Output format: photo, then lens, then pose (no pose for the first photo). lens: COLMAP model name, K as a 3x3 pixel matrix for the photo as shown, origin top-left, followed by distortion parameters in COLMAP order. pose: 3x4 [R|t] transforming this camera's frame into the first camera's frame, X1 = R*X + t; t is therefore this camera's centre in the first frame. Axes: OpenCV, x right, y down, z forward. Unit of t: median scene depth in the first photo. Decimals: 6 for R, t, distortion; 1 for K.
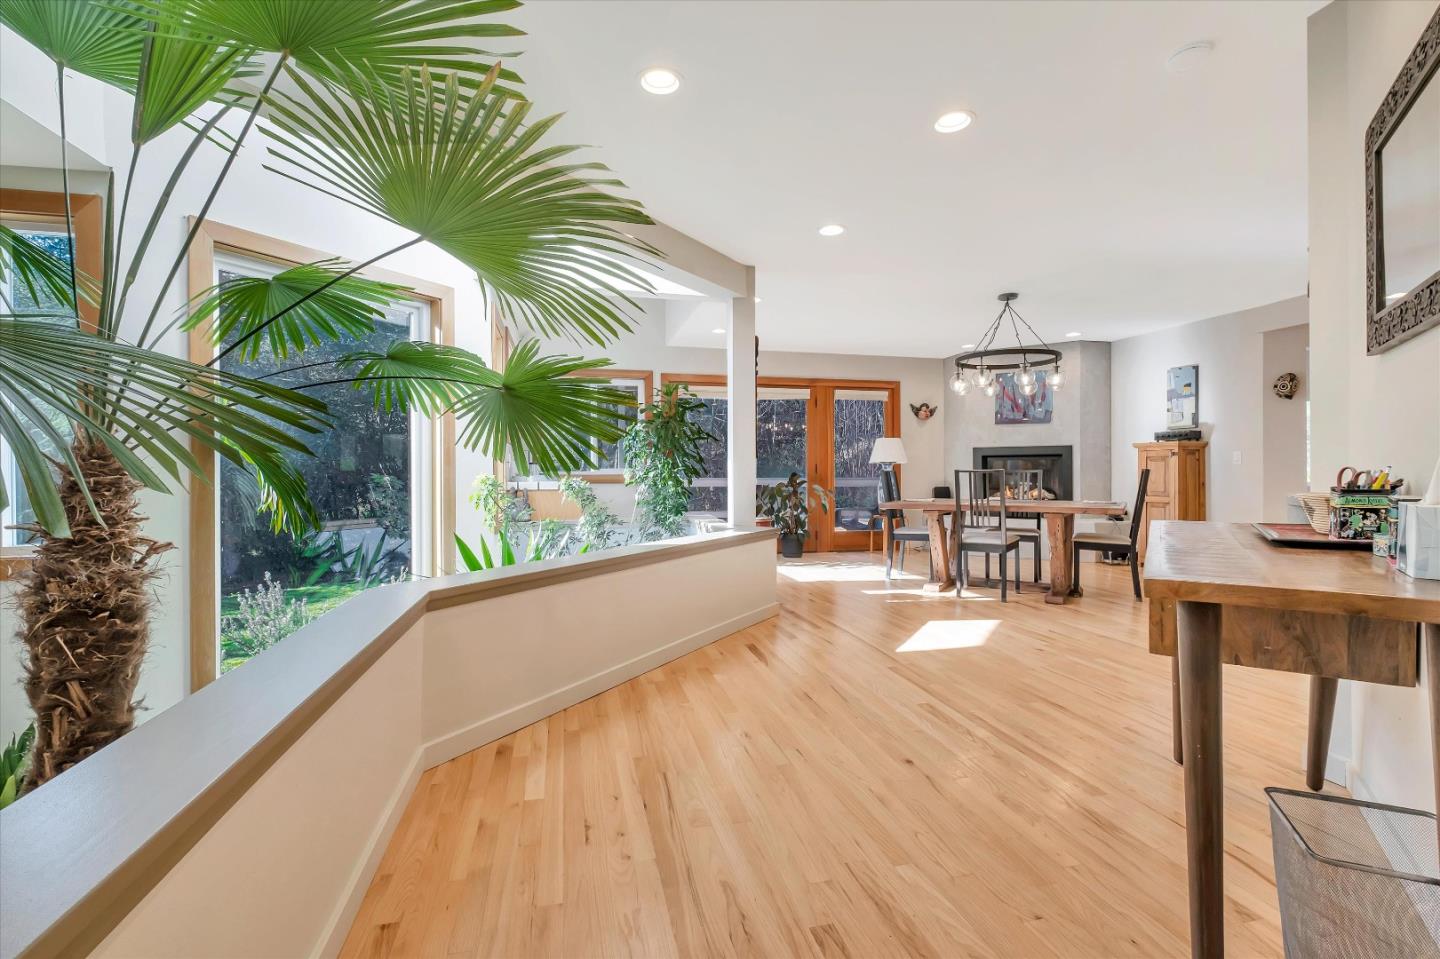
lens RADIAL K [[644.6, 0, 725.8], [0, 644.6, 472.7], [0, 0, 1]] dist [0.003379, -0.003166]
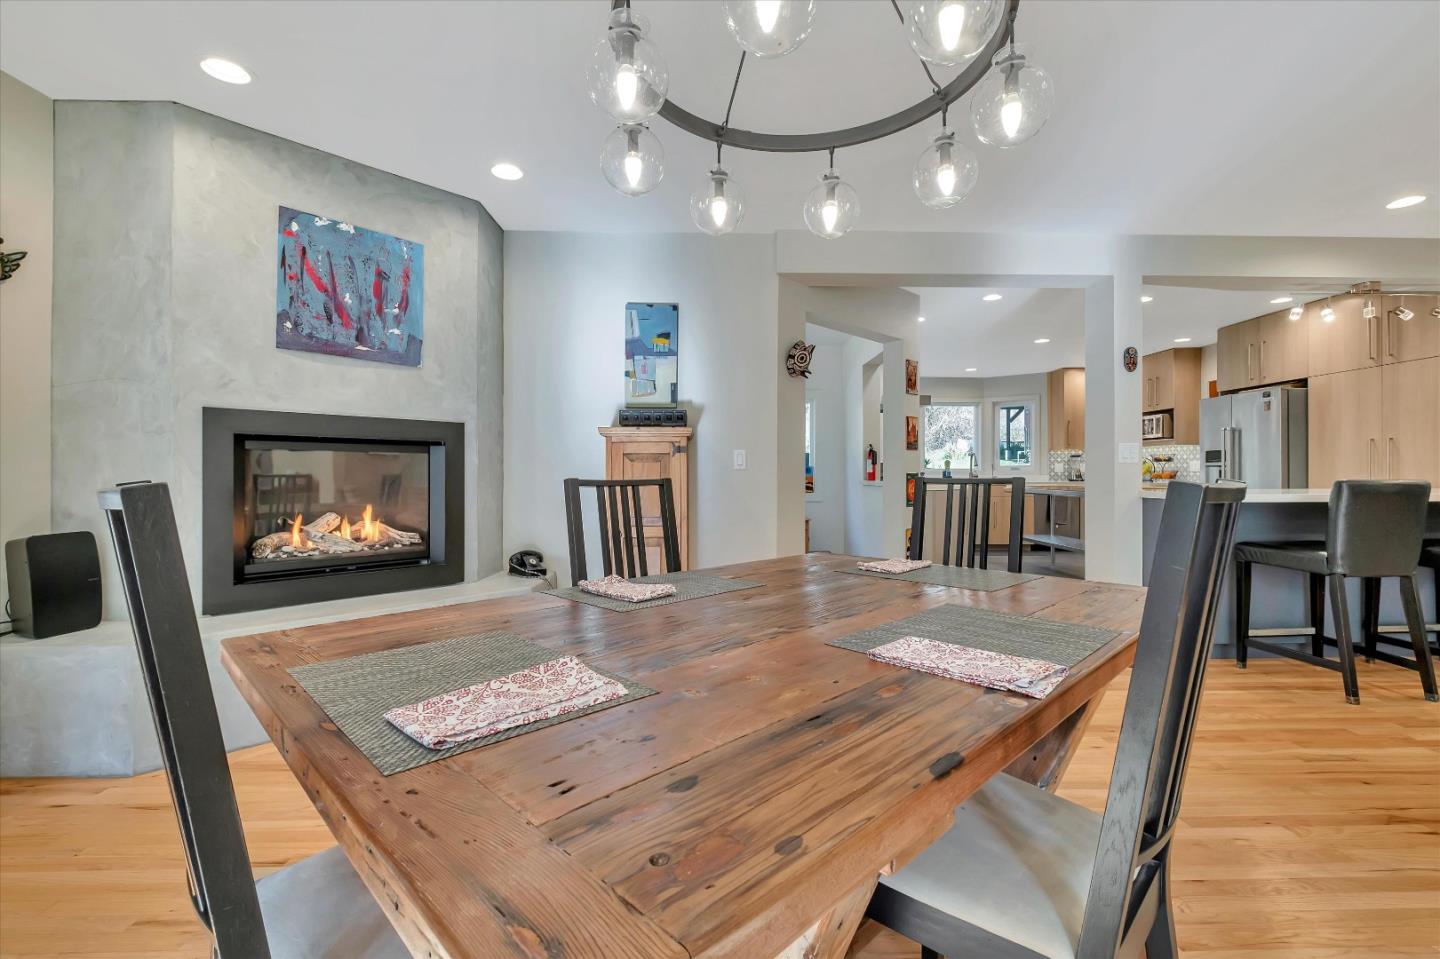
lens RADIAL K [[644.6, 0, 715.2], [0, 644.6, 476.2], [0, 0, 1]] dist [0.003379, -0.003166]
pose [[0.197776, 0.003711, 0.980240, 0.139359], [0.002372, 0.999988, -0.004264, -0.002951], [-0.980244, 0.003168, 0.197765, 0.813098]]
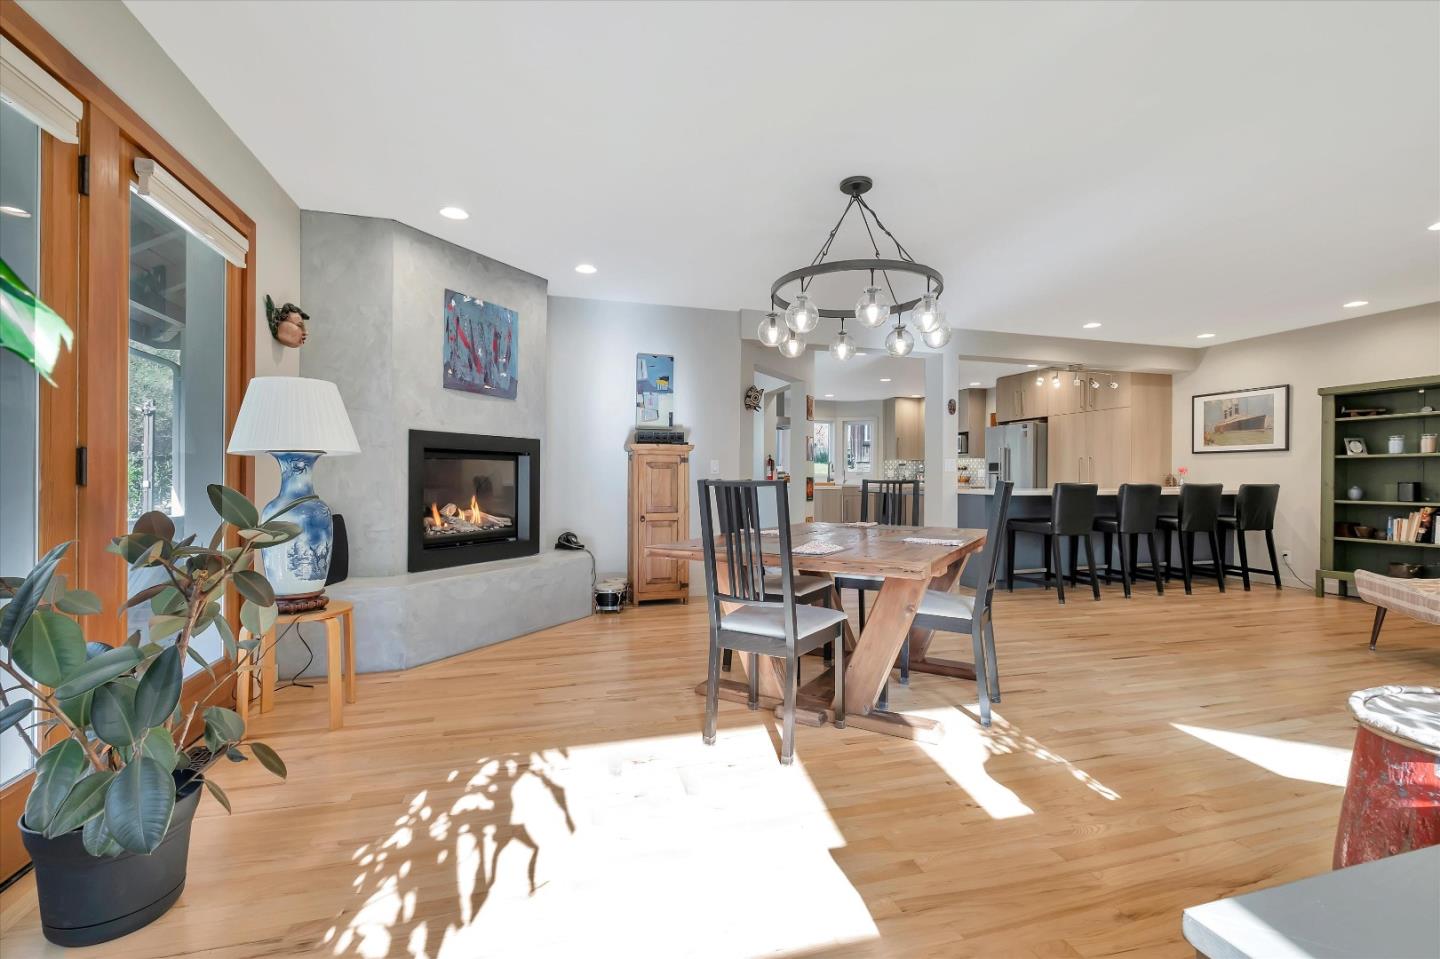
lens RADIAL K [[644.6, 0, 720.2], [0, 644.6, 481.6], [0, 0, 1]] dist [0.003379, -0.003166]
pose [[-0.064938, -0.000662, 0.997889, -0.121041], [-0.002863, 0.999996, 0.000477, -0.002023], [-0.997885, -0.002826, -0.064940, 0.953892]]
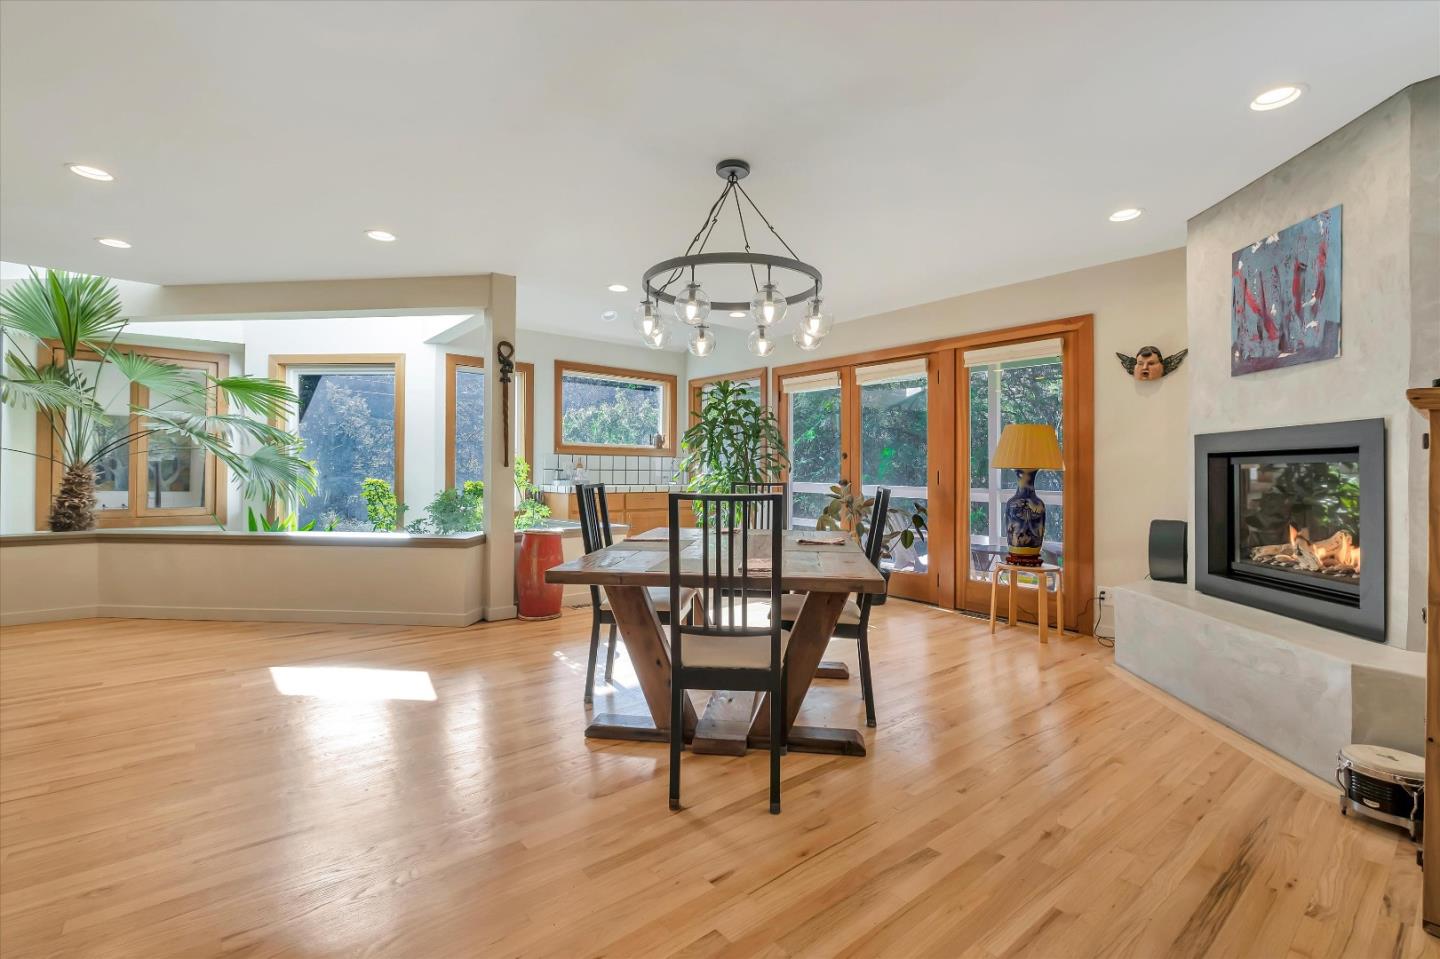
lens RADIAL K [[644.6, 0, 730.9], [0, 644.6, 458.5], [0, 0, 1]] dist [0.003379, -0.003166]
pose [[0.454672, -0.008029, -0.890623, 0.744874], [-0.011722, 0.999819, -0.014998, -0.015521], [0.890582, 0.017259, 0.454495, 0.623102]]
